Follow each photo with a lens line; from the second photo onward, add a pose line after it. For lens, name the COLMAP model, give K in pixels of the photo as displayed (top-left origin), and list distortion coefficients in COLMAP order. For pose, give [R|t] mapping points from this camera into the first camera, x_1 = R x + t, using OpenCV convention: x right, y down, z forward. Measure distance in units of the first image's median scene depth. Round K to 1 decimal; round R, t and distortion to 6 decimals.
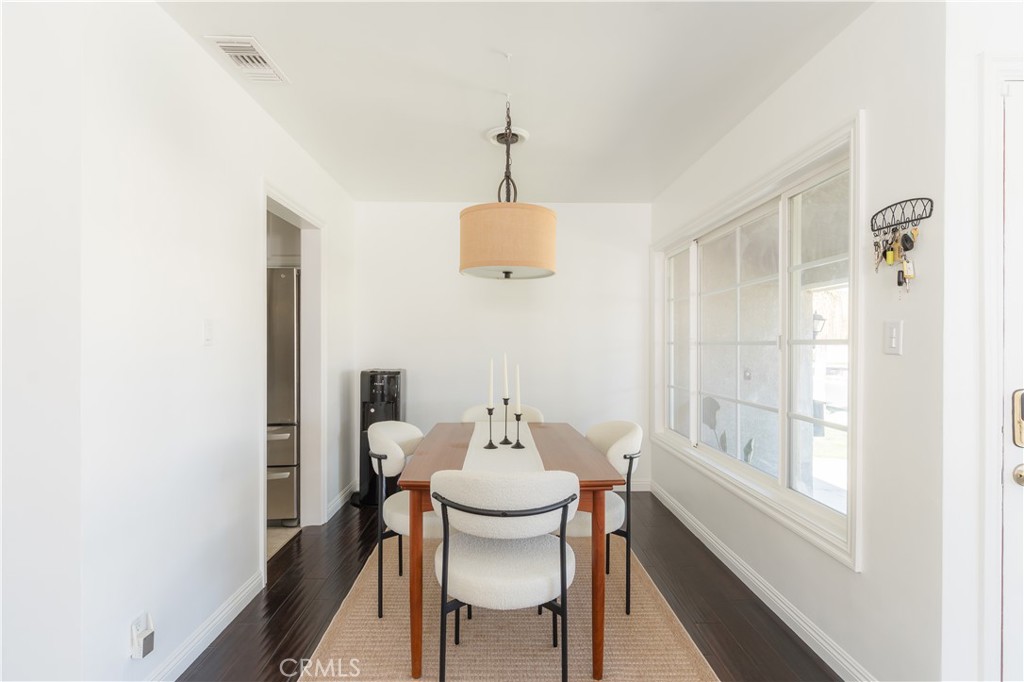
lens RADIAL K [[499.0, 0, 502.5], [0, 499.0, 342.7], [0, 0, 1]] dist [0.004381, 0.000523]
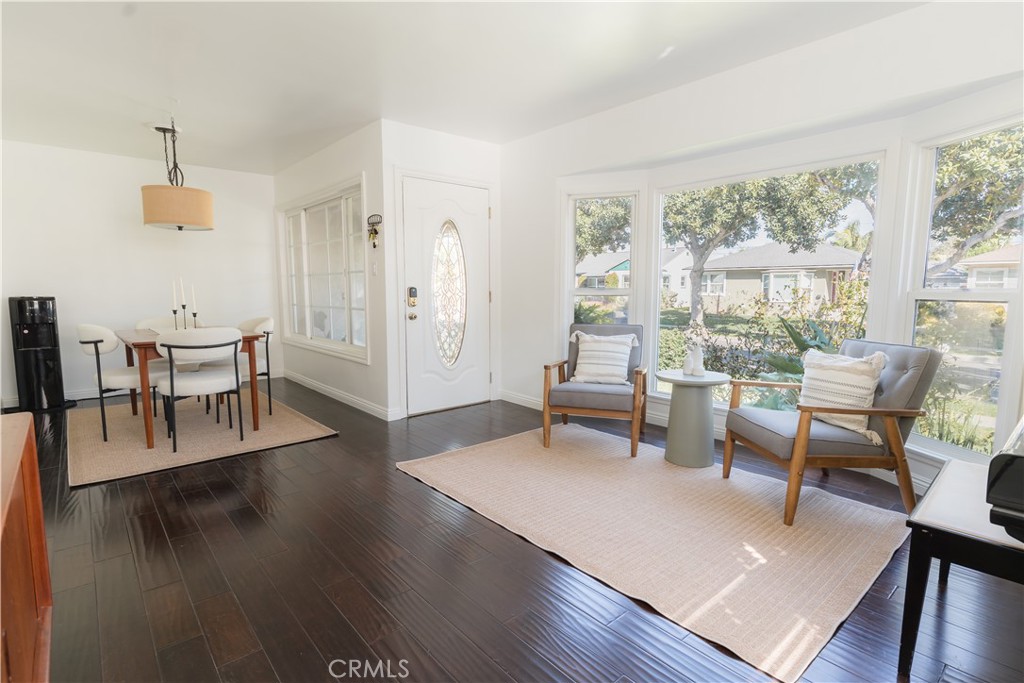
lens RADIAL K [[499.0, 0, 502.5], [0, 499.0, 343.2], [0, 0, 1]] dist [0.004381, 0.000523]
pose [[0.767538, -0.076314, 0.636444, -0.254589], [0.002158, 0.993190, 0.116488, 0.050332], [-0.641000, -0.088036, 0.762476, -0.971010]]
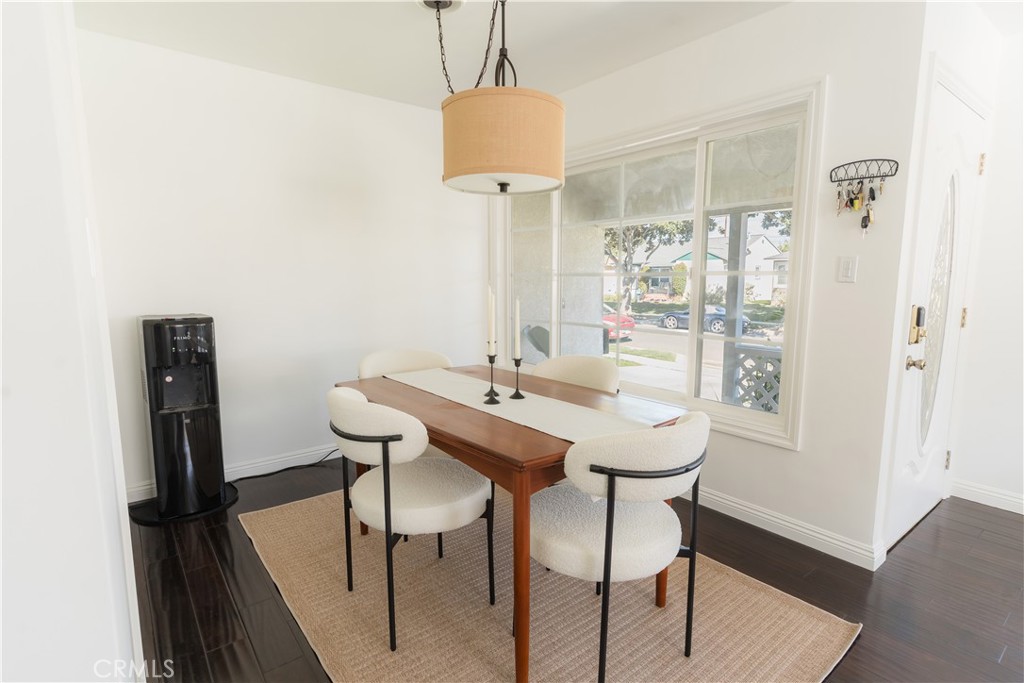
lens RADIAL K [[514.3, 0, 511.4], [0, 514.3, 344.6], [0, 0, 1]] dist [0.002670, -0.000205]
pose [[0.793832, -0.083640, 0.602358, -0.504198], [0.002198, 0.990885, 0.134691, 0.001089], [-0.608133, -0.105598, 0.786780, 0.326242]]
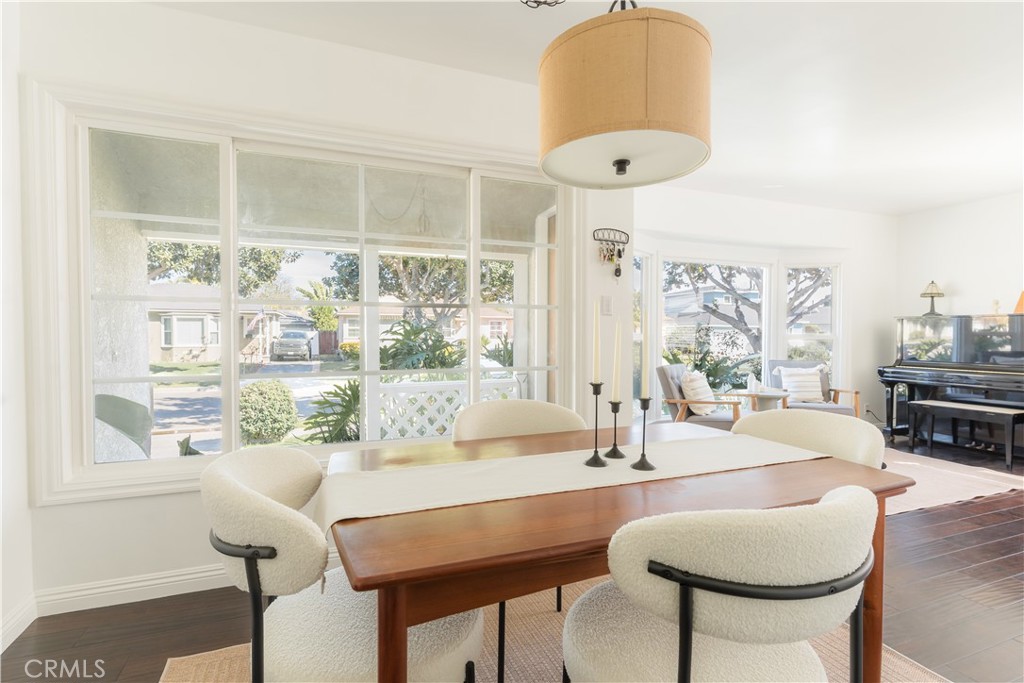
lens RADIAL K [[477.7, 0, 511.3], [0, 477.7, 341.9], [0, 0, 1]] dist [0.003558, 0.000432]
pose [[-0.345726, -0.026252, 0.937968, -0.474002], [-0.005526, 0.999648, 0.025942, 0.053769], [-0.938319, 0.003785, -0.345749, 1.330477]]
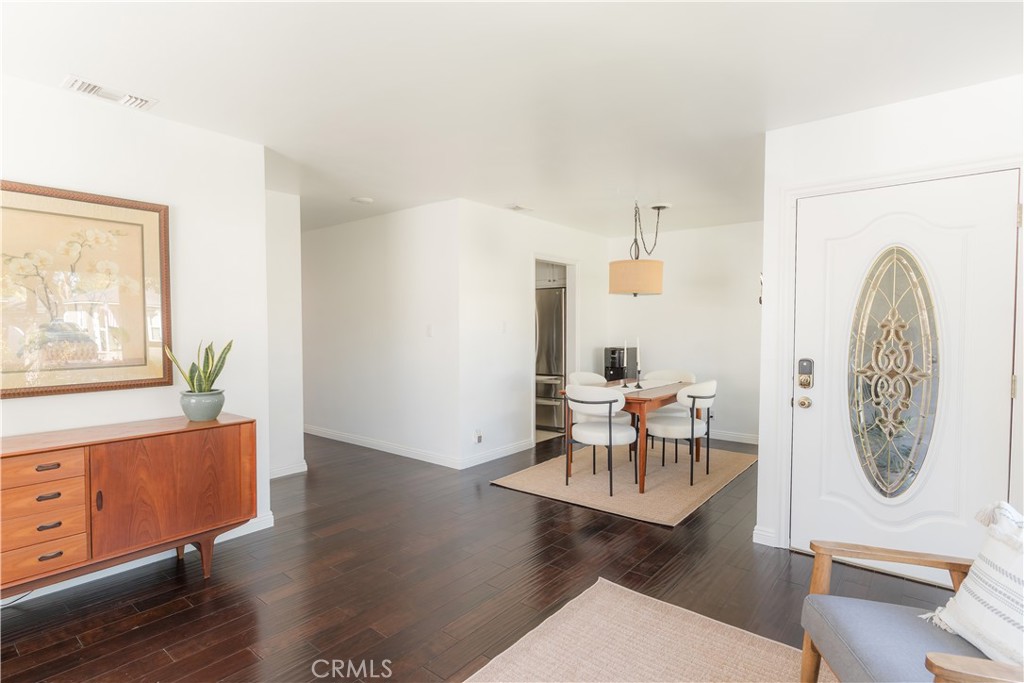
lens RADIAL K [[517.0, 0, 513.3], [0, 517.0, 344.3], [0, 0, 1]] dist [0.000166, 0.000015]
pose [[0.774444, 0.020451, -0.632311, 0.885578], [0.002550, 0.999368, 0.035446, -0.021930], [0.632637, -0.029063, 0.773903, -0.777653]]
